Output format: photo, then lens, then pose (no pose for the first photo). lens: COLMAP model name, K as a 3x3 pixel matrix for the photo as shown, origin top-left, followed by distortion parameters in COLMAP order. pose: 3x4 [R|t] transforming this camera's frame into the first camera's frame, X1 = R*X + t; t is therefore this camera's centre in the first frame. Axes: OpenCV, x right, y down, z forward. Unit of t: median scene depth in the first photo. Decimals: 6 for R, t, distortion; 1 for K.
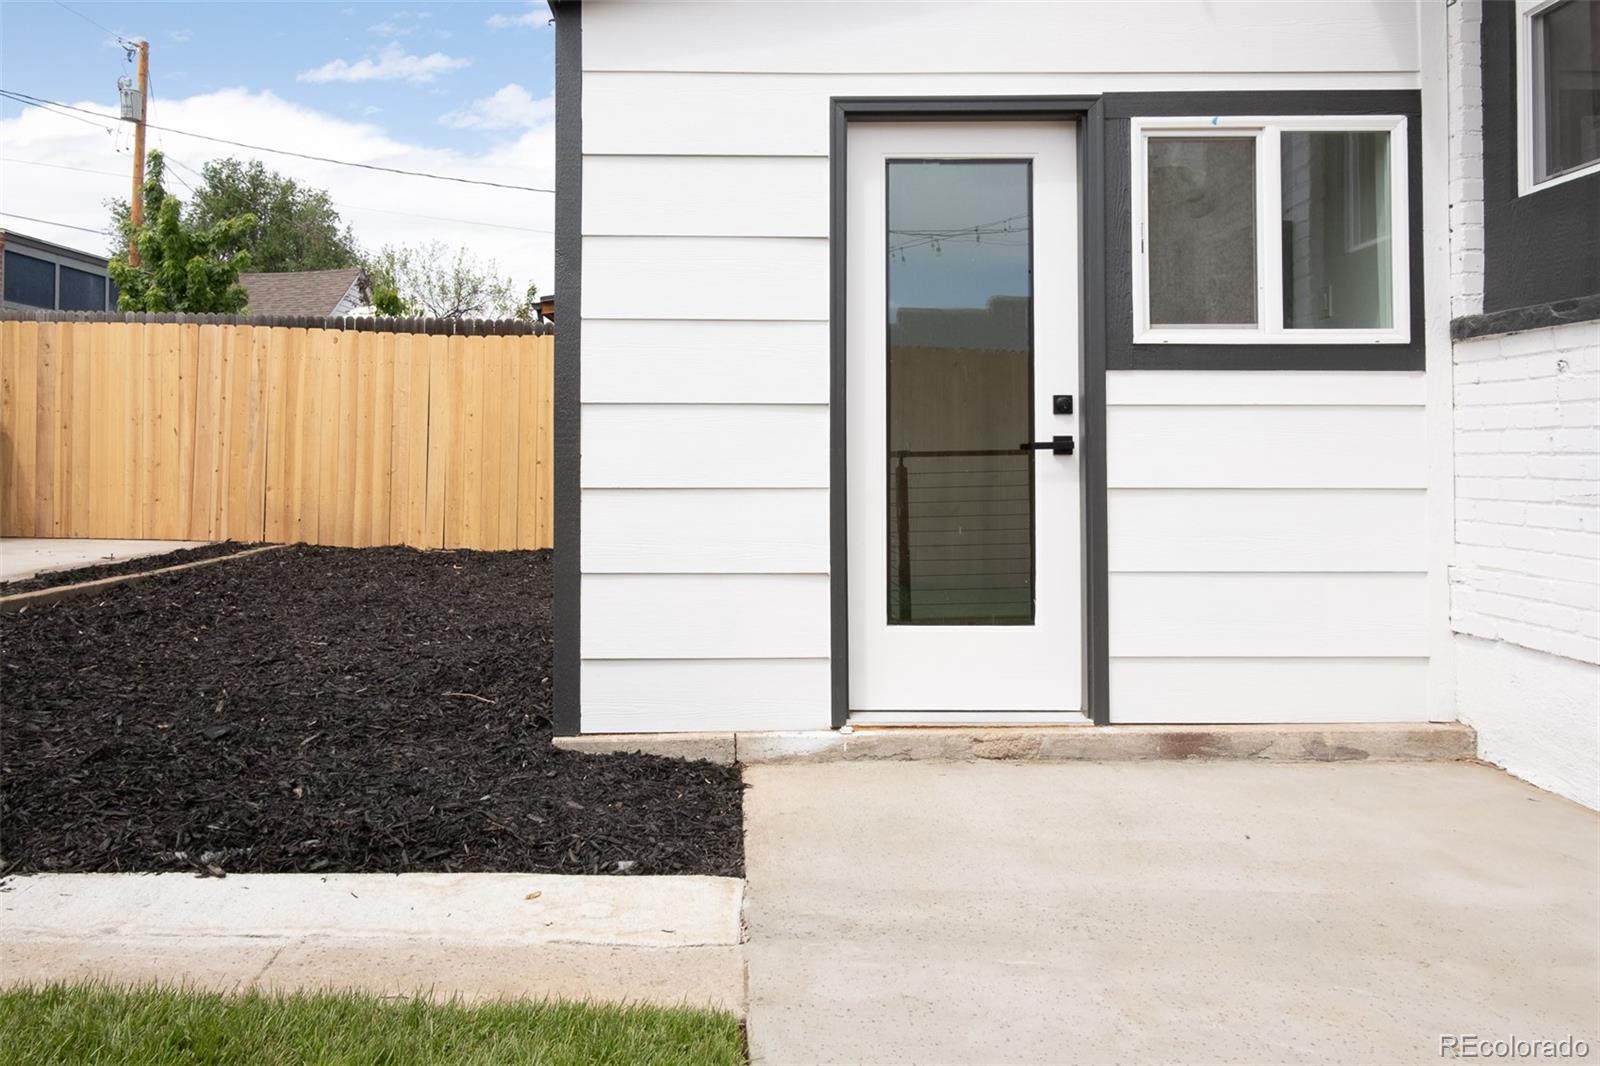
lens RADIAL K [[1104.8, 0, 720.9], [0, 1104.8, 435.8], [0, 0, 1]] dist [-0.011599, 0.017447]
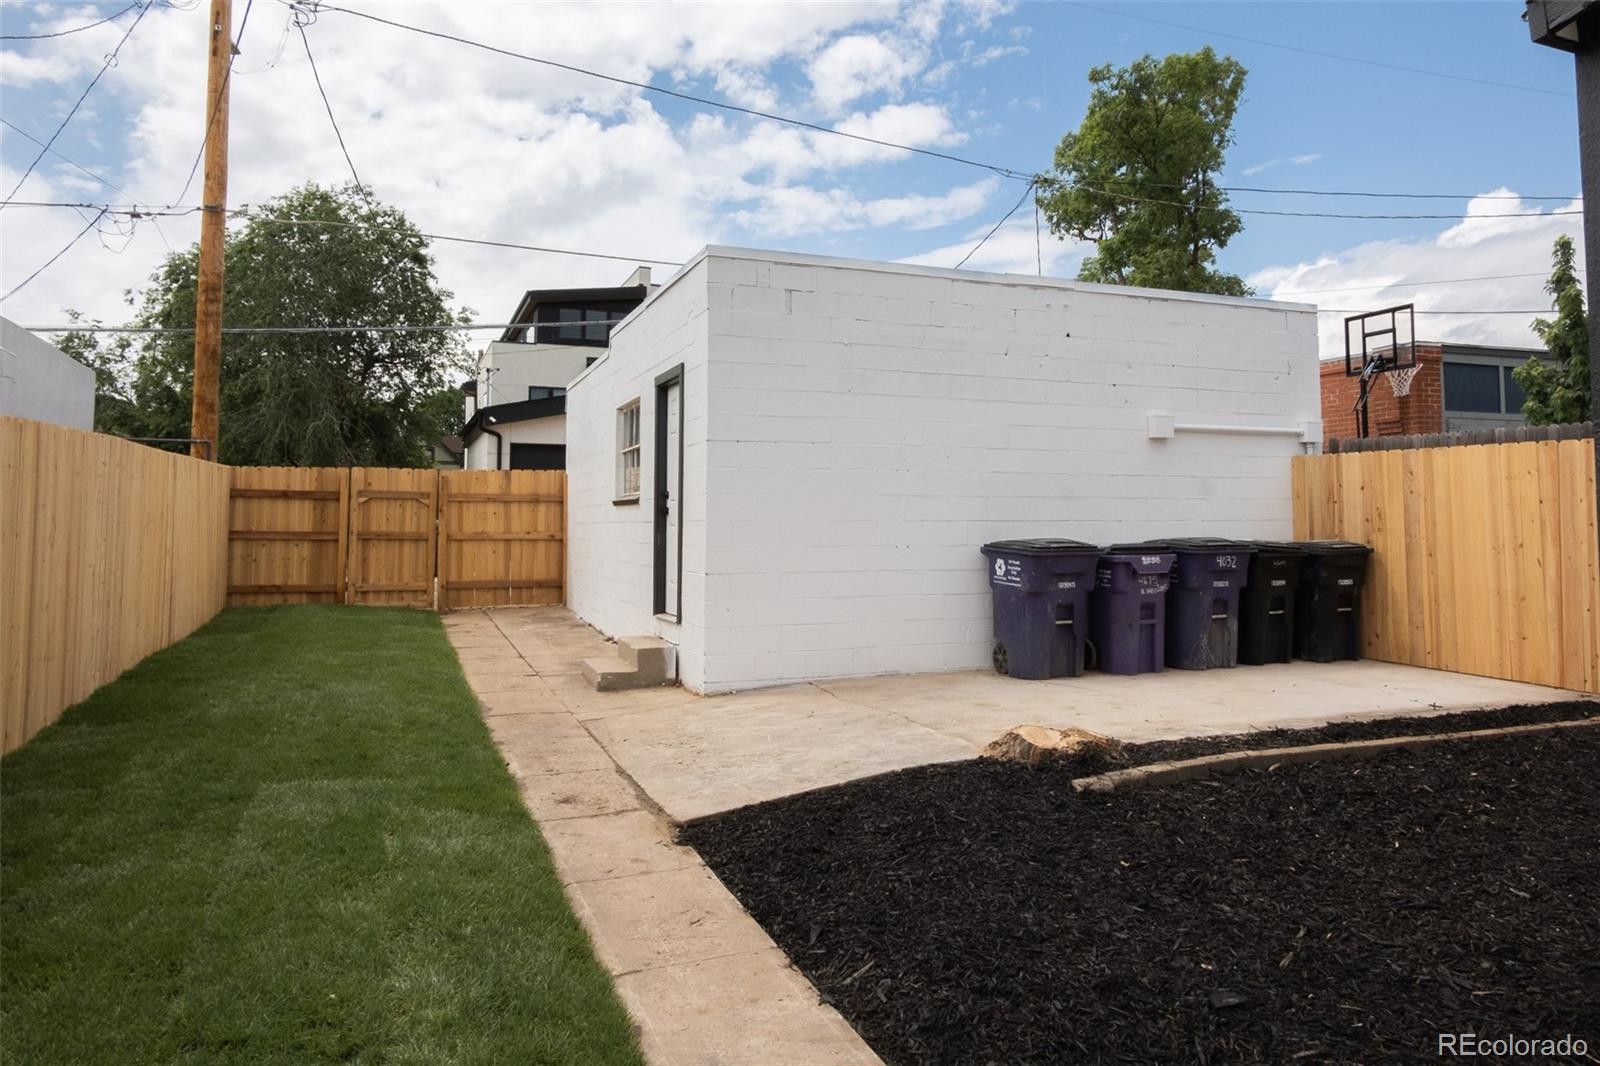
lens RADIAL K [[1104.8, 0, 866.9], [0, 1104.8, 444.6], [0, 0, 1]] dist [-0.011599, 0.017447]
pose [[0.407498, -0.072244, -0.910344, 0.109597], [0.018698, 0.997317, -0.070776, -0.049407], [0.913015, 0.011820, 0.407756, 0.151220]]
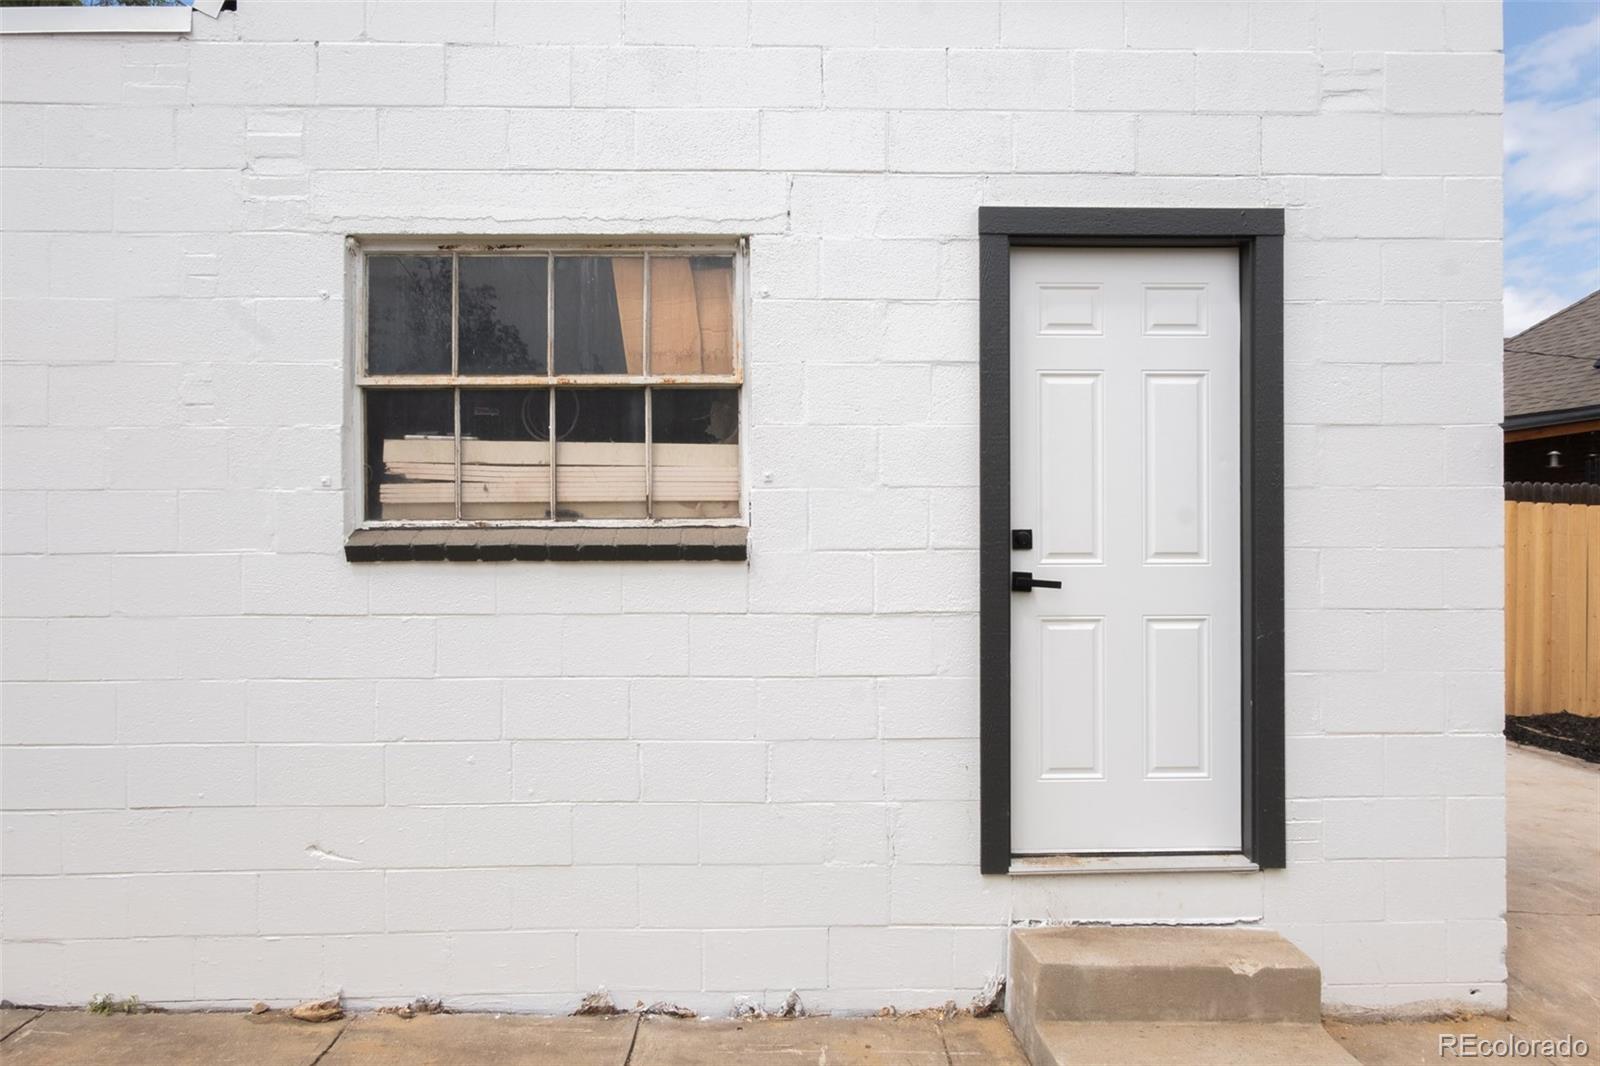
lens RADIAL K [[1104.8, 0, 797.7], [0, 1104.8, 533.1], [0, 0, 1]] dist [-0.011599, 0.017447]
pose [[0.999327, -0.007826, 0.035827, -1.102980], [0.007408, 0.999903, 0.011798, -0.089592], [-0.035915, -0.011525, 0.999288, 0.010921]]
